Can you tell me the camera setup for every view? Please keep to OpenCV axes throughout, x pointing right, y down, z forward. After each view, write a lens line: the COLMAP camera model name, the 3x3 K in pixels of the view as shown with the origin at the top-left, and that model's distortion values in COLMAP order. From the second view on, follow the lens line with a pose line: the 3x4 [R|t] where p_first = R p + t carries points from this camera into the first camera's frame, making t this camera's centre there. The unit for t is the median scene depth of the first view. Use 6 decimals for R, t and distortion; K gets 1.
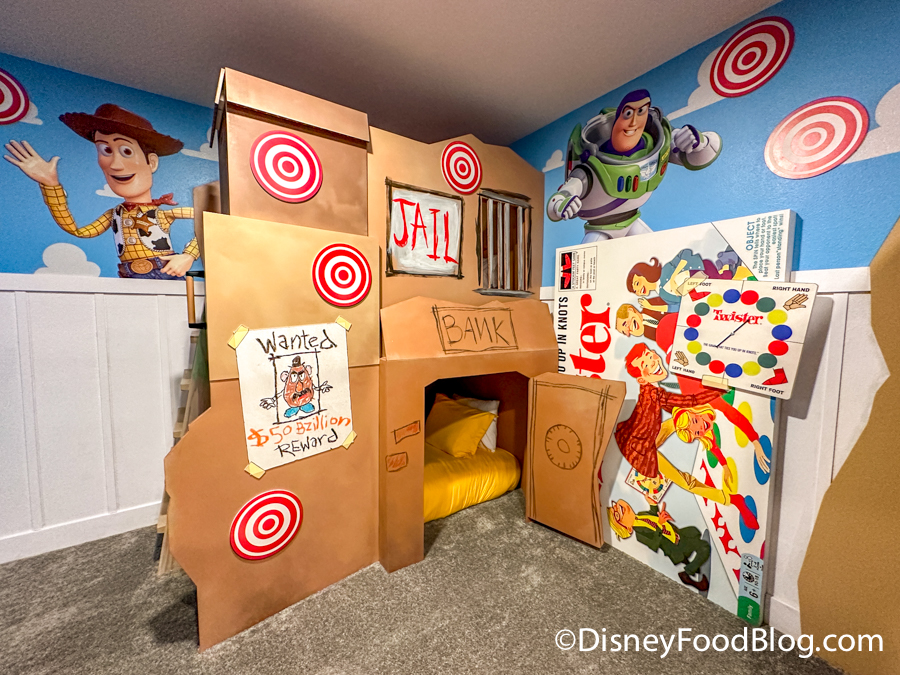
lens RADIAL K [[357.5, 0, 456.5], [0, 357.5, 333.7], [0, 0, 1]] dist [-0.003832, 0.000284]
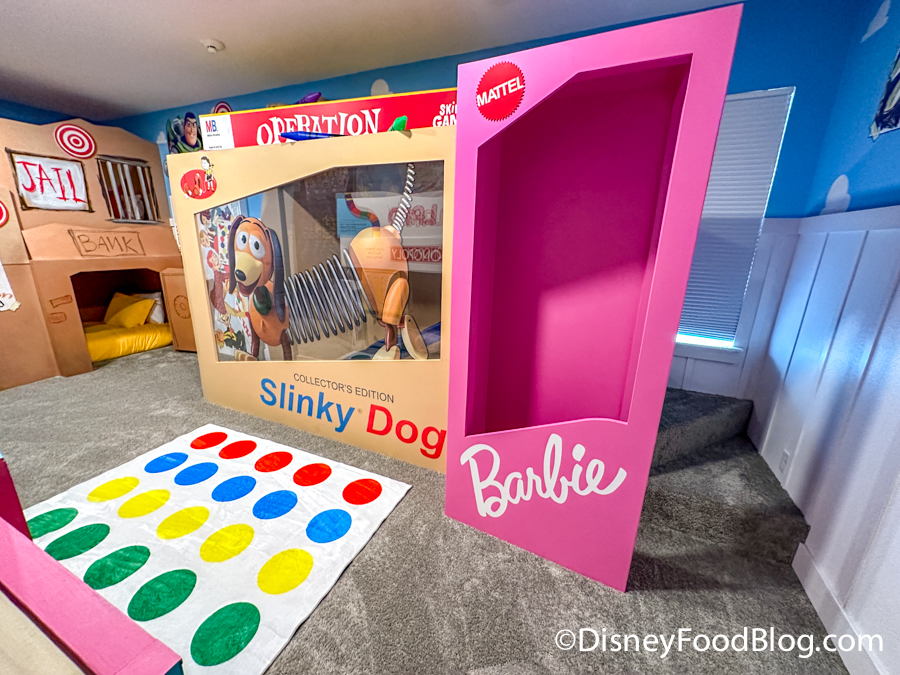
lens RADIAL K [[357.5, 0, 452.3], [0, 357.5, 334.9], [0, 0, 1]] dist [-0.003832, 0.000284]
pose [[0.866328, -0.118653, 0.485177, 0.648395], [0.015460, 0.977278, 0.211395, 0.086136], [-0.499236, -0.175637, 0.848478, -1.472321]]
